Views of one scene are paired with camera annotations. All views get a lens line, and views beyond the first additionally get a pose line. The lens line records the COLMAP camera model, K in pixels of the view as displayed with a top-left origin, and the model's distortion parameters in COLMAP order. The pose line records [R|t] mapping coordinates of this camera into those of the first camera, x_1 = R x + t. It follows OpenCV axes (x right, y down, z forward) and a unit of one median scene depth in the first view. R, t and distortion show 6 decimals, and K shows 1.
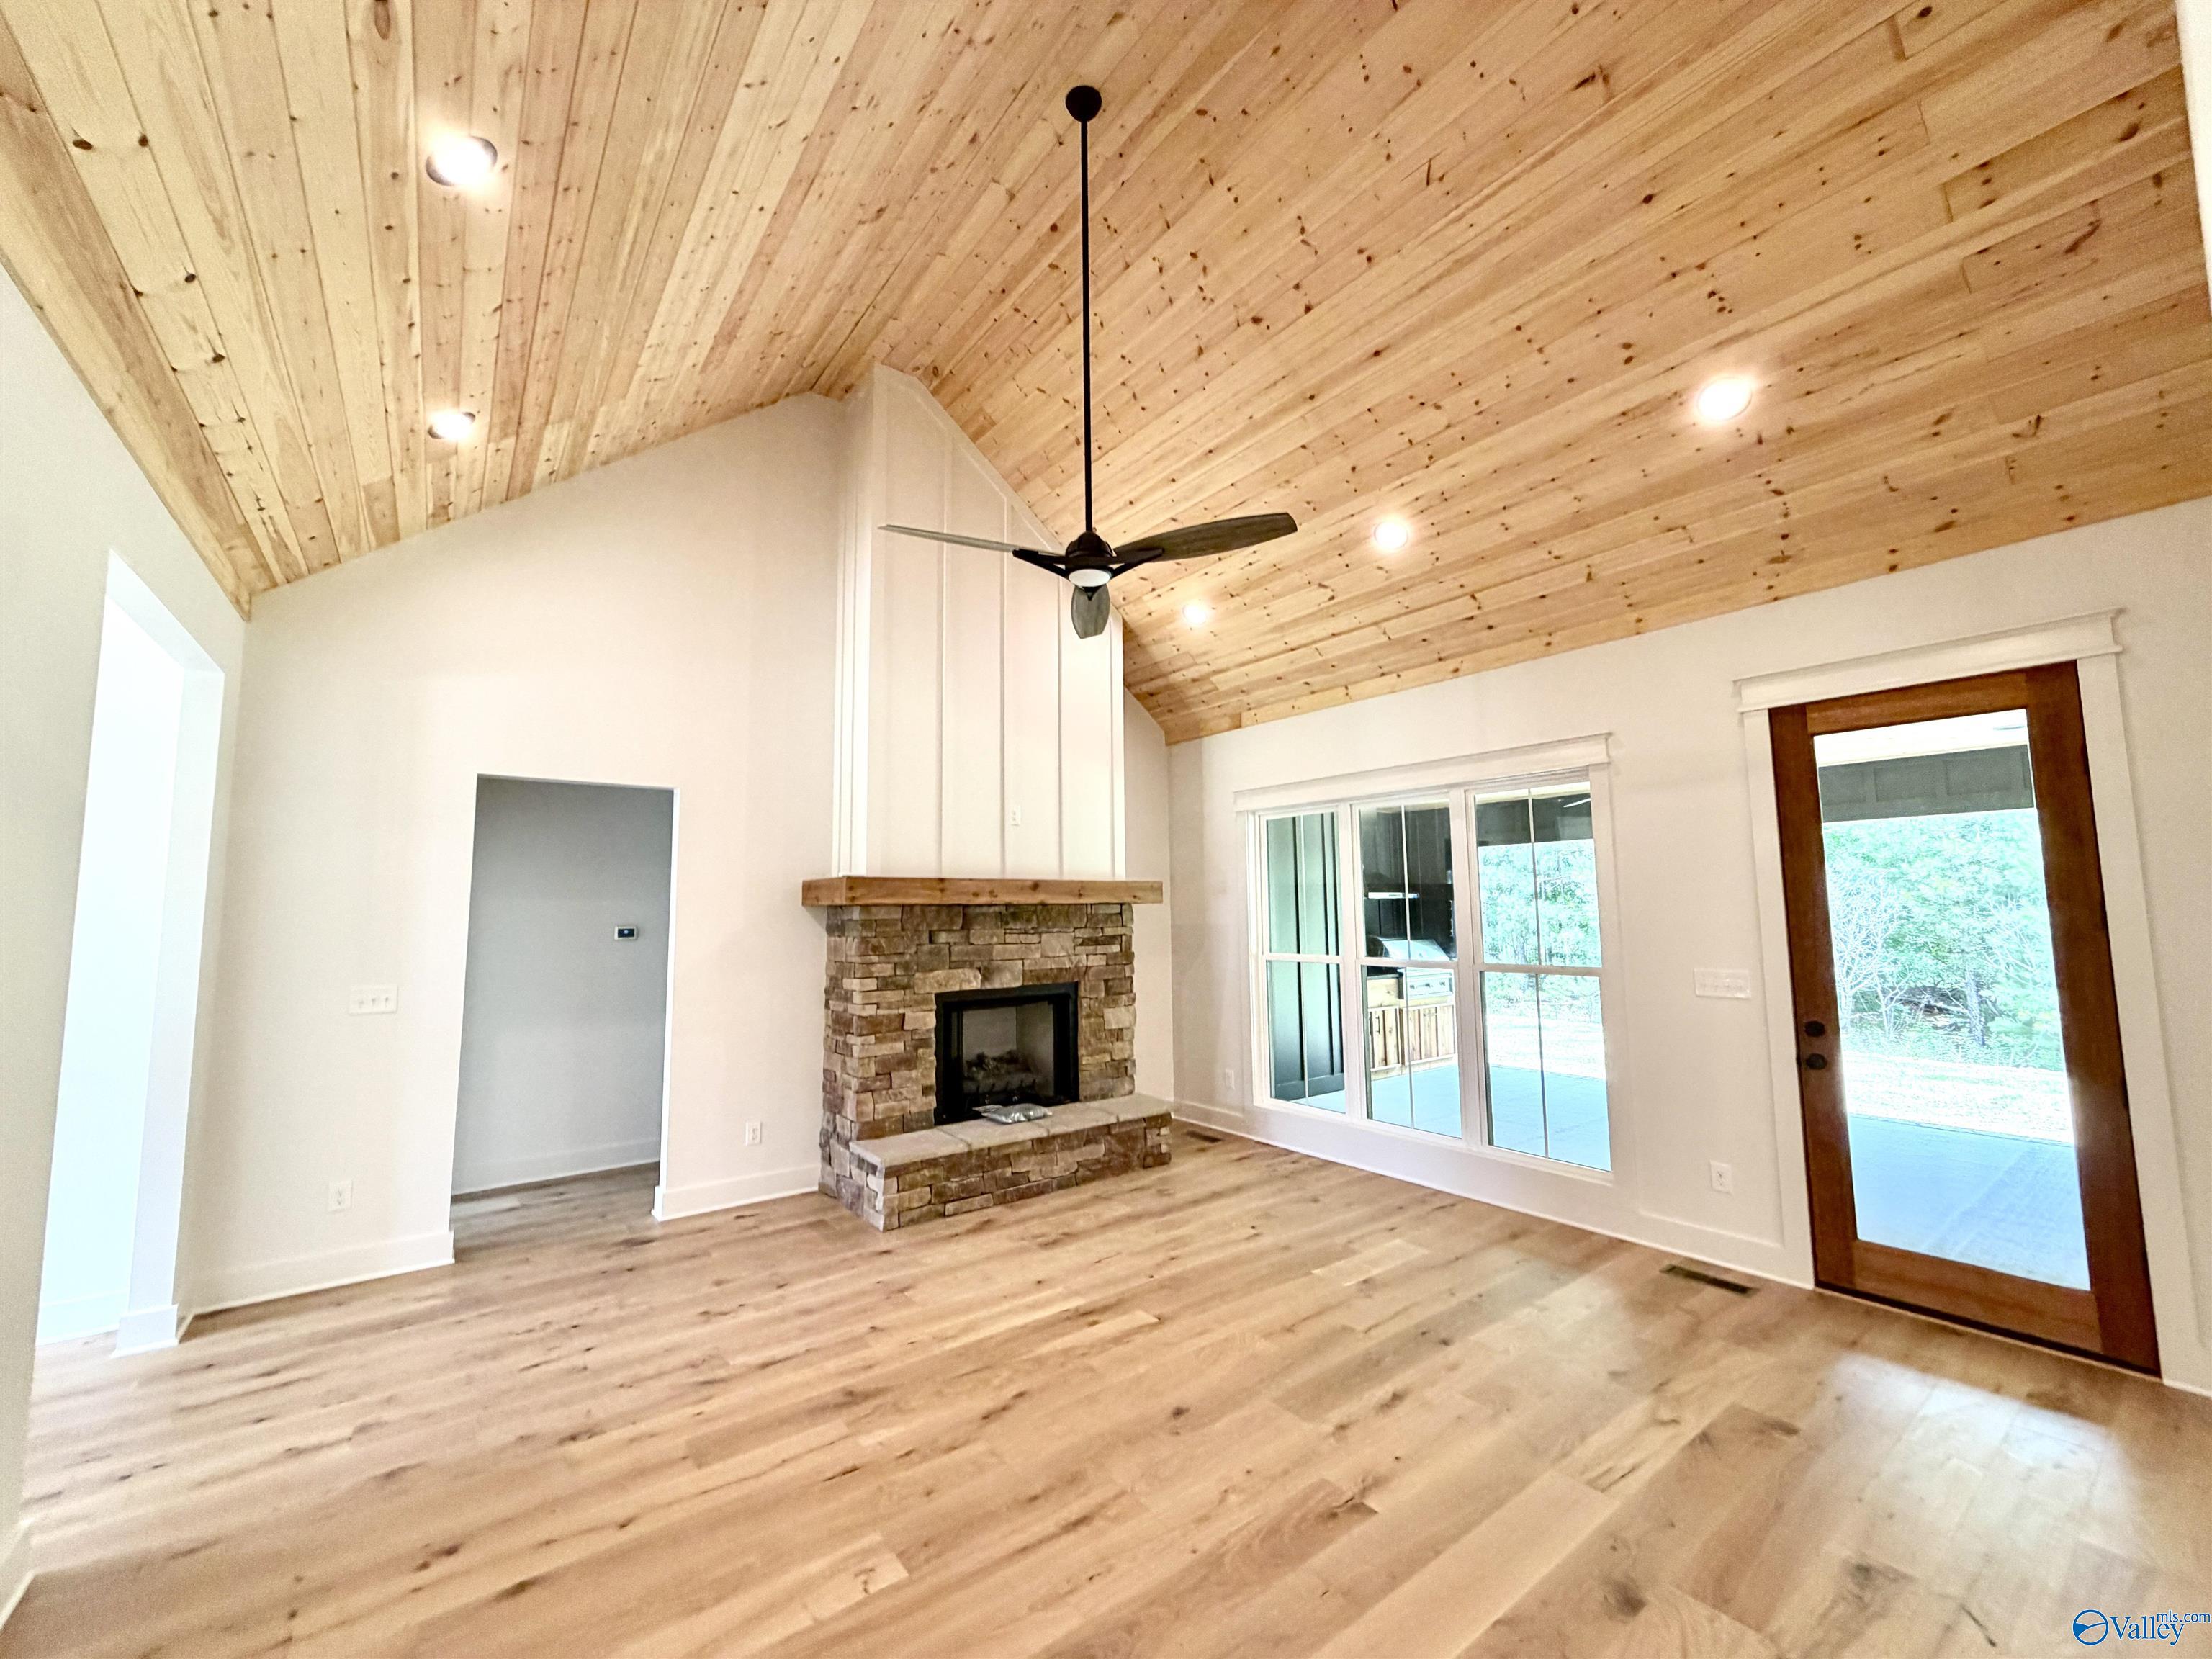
lens RADIAL K [[879.3, 0, 1096.4], [0, 879.3, 827.3], [0, 0, 1]] dist [0.001018, -0.000682]
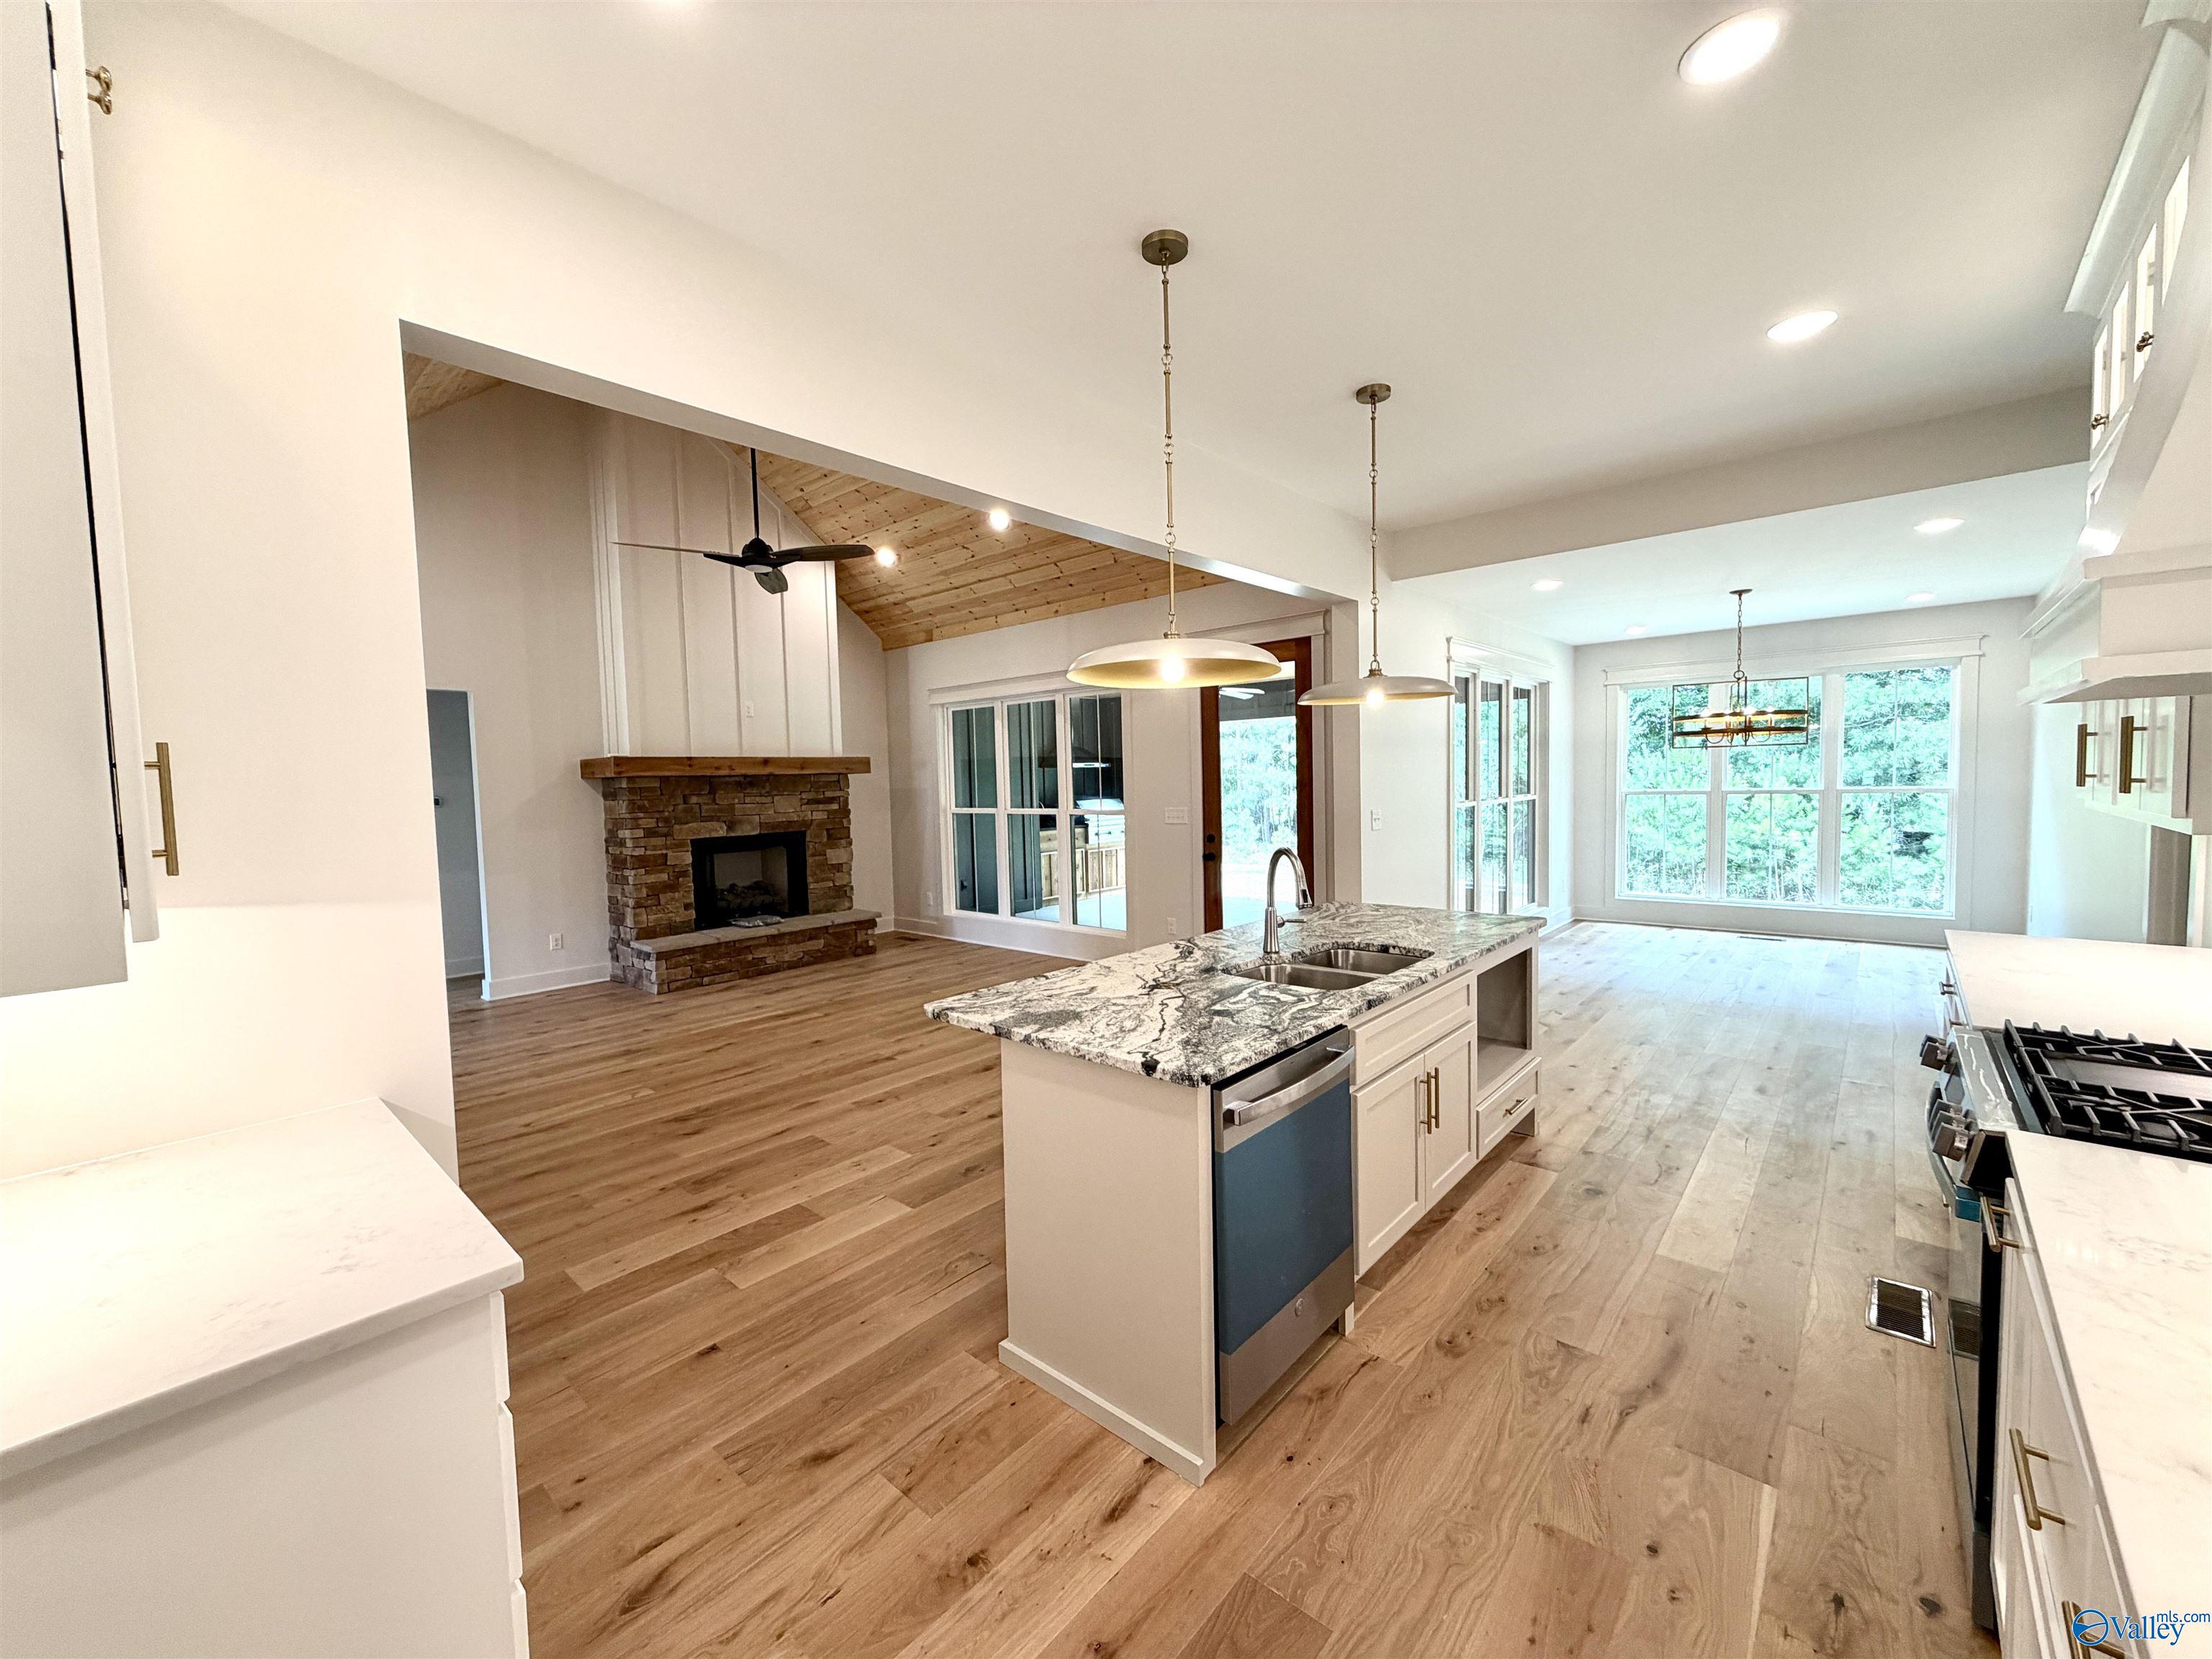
lens RADIAL K [[879.3, 0, 1094.9], [0, 879.3, 825.4], [0, 0, 1]] dist [0.001018, -0.000682]
pose [[0.980707, -0.024800, 0.193902, 0.180250], [-0.003298, 0.989680, 0.143260, -0.036426], [-0.195454, -0.141135, 0.970504, -0.489167]]
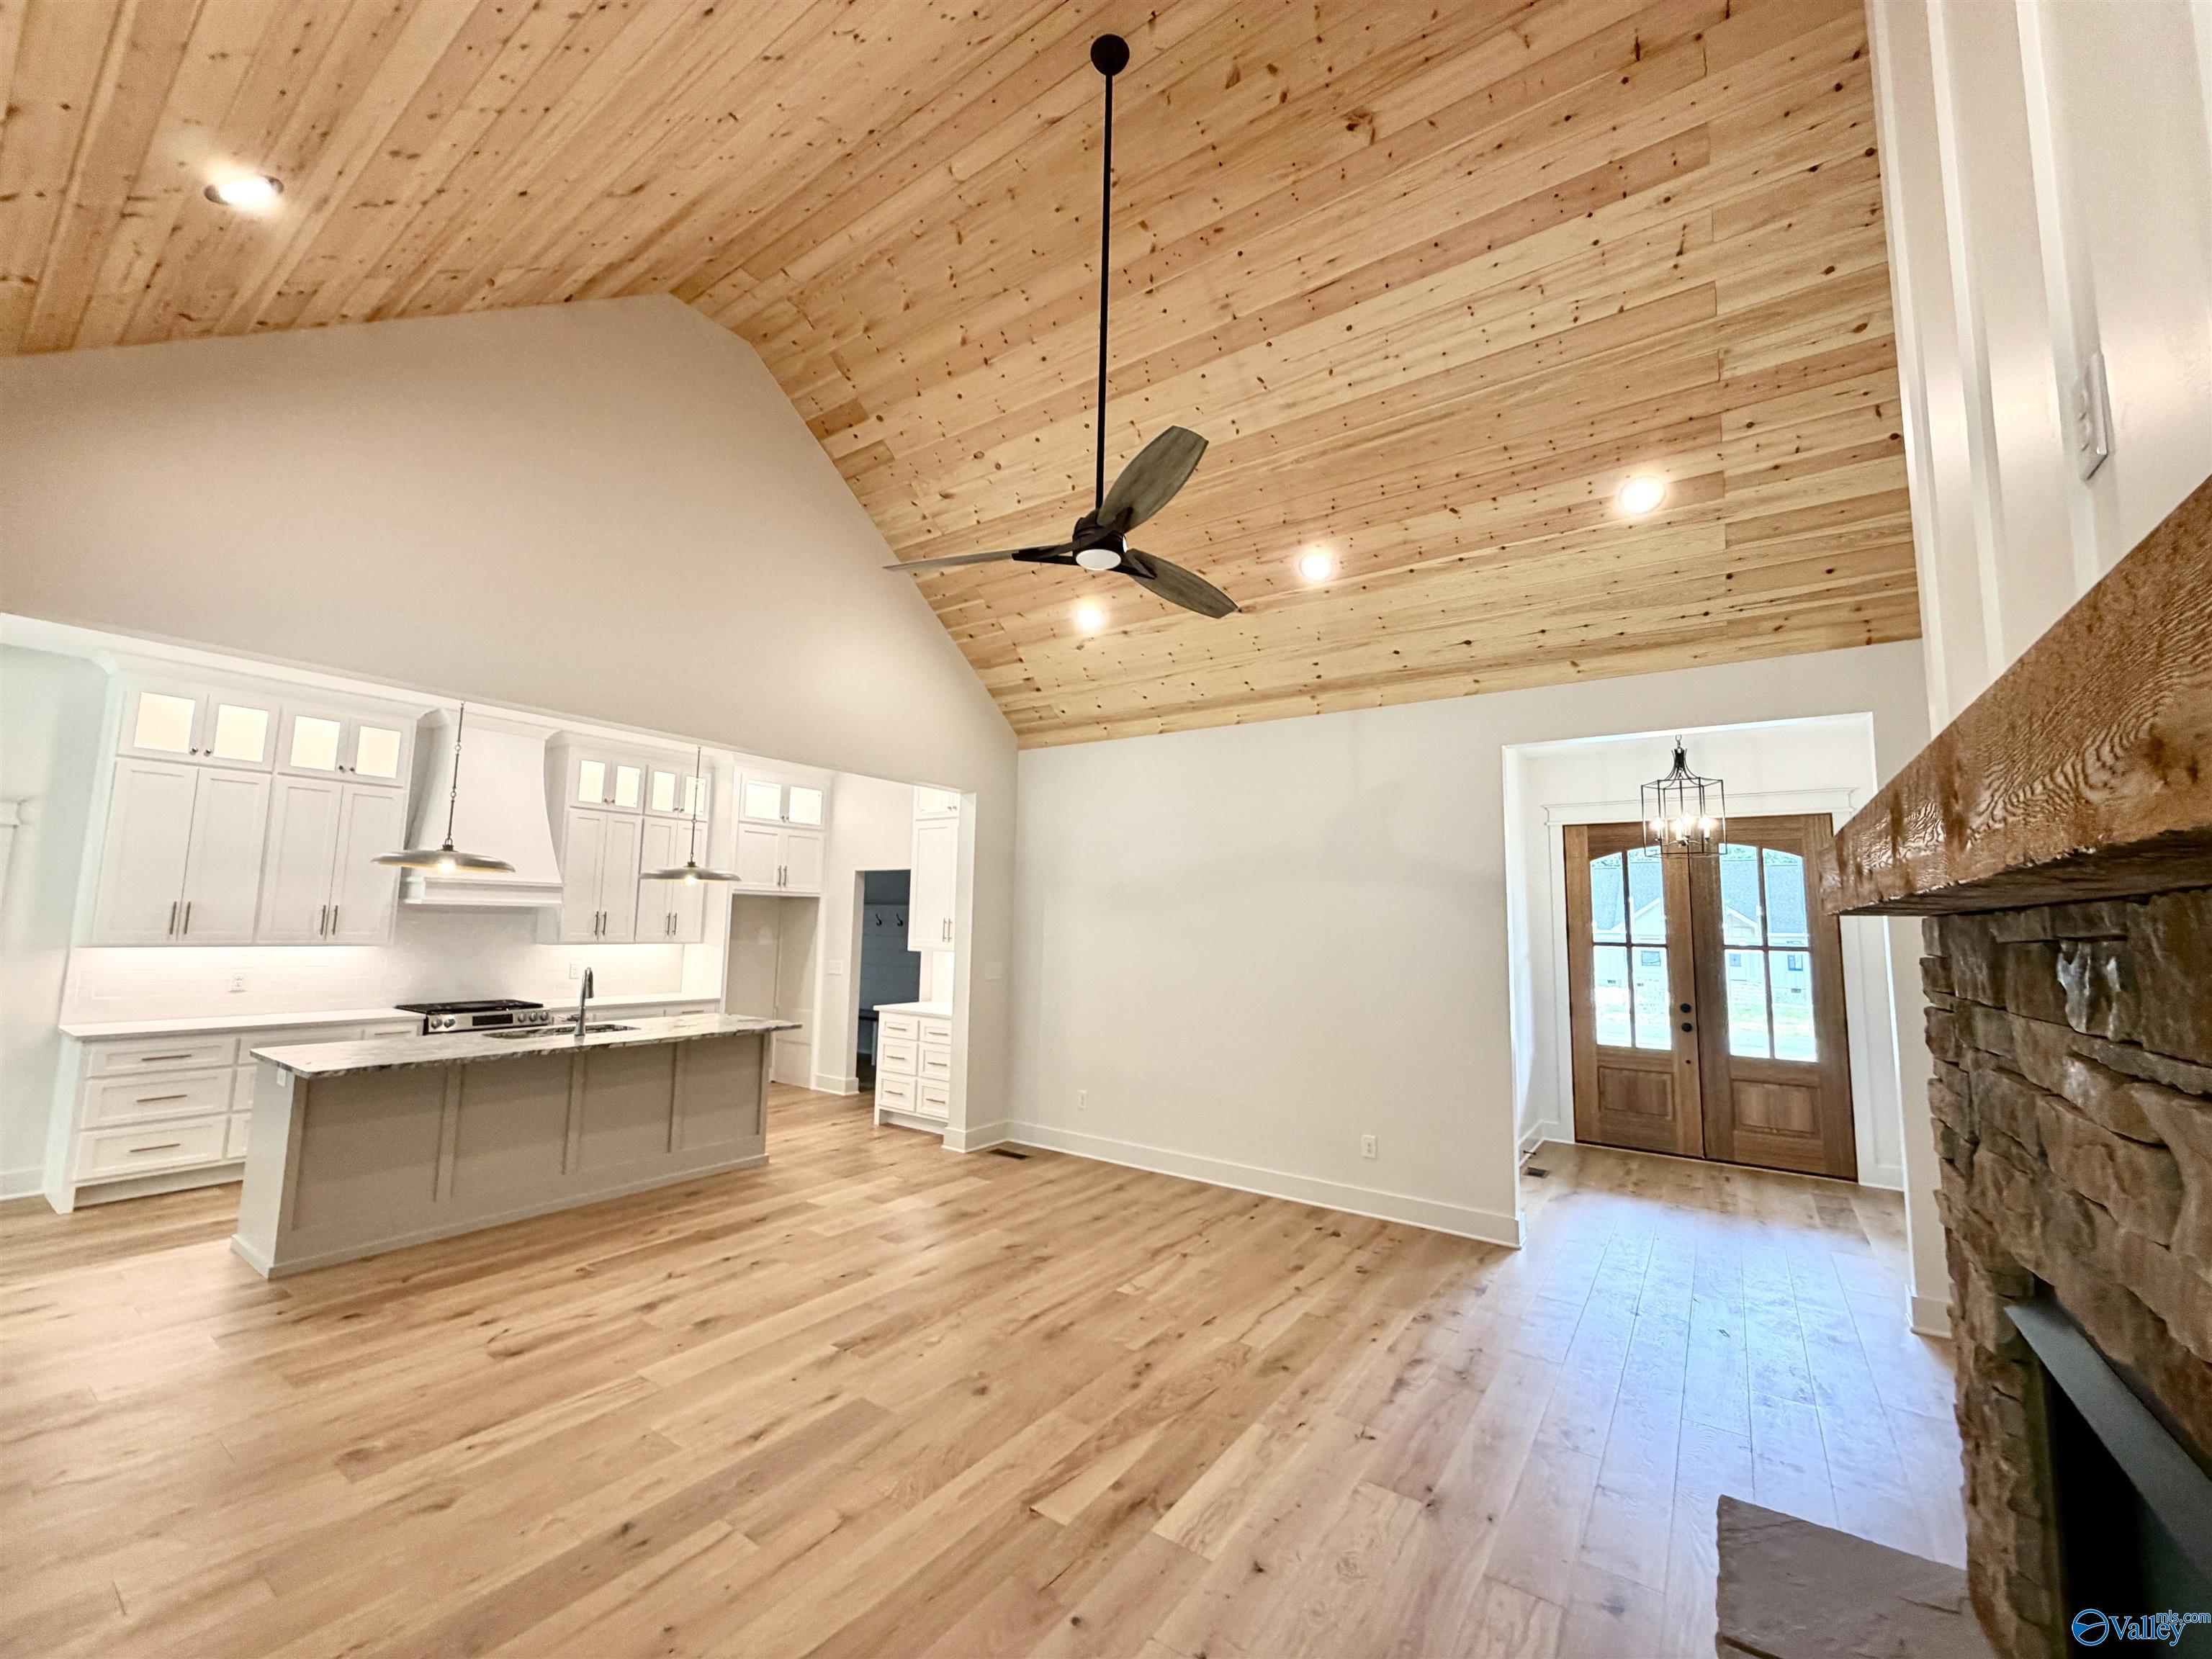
lens RADIAL K [[879.3, 0, 1100.1], [0, 879.3, 828.7], [0, 0, 1]] dist [0.001018, -0.000682]
pose [[-0.950329, -0.041828, -0.308424, 0.176634], [0.020270, 0.980508, -0.195429, 0.114427], [0.310587, -0.191974, -0.930958, 1.211077]]
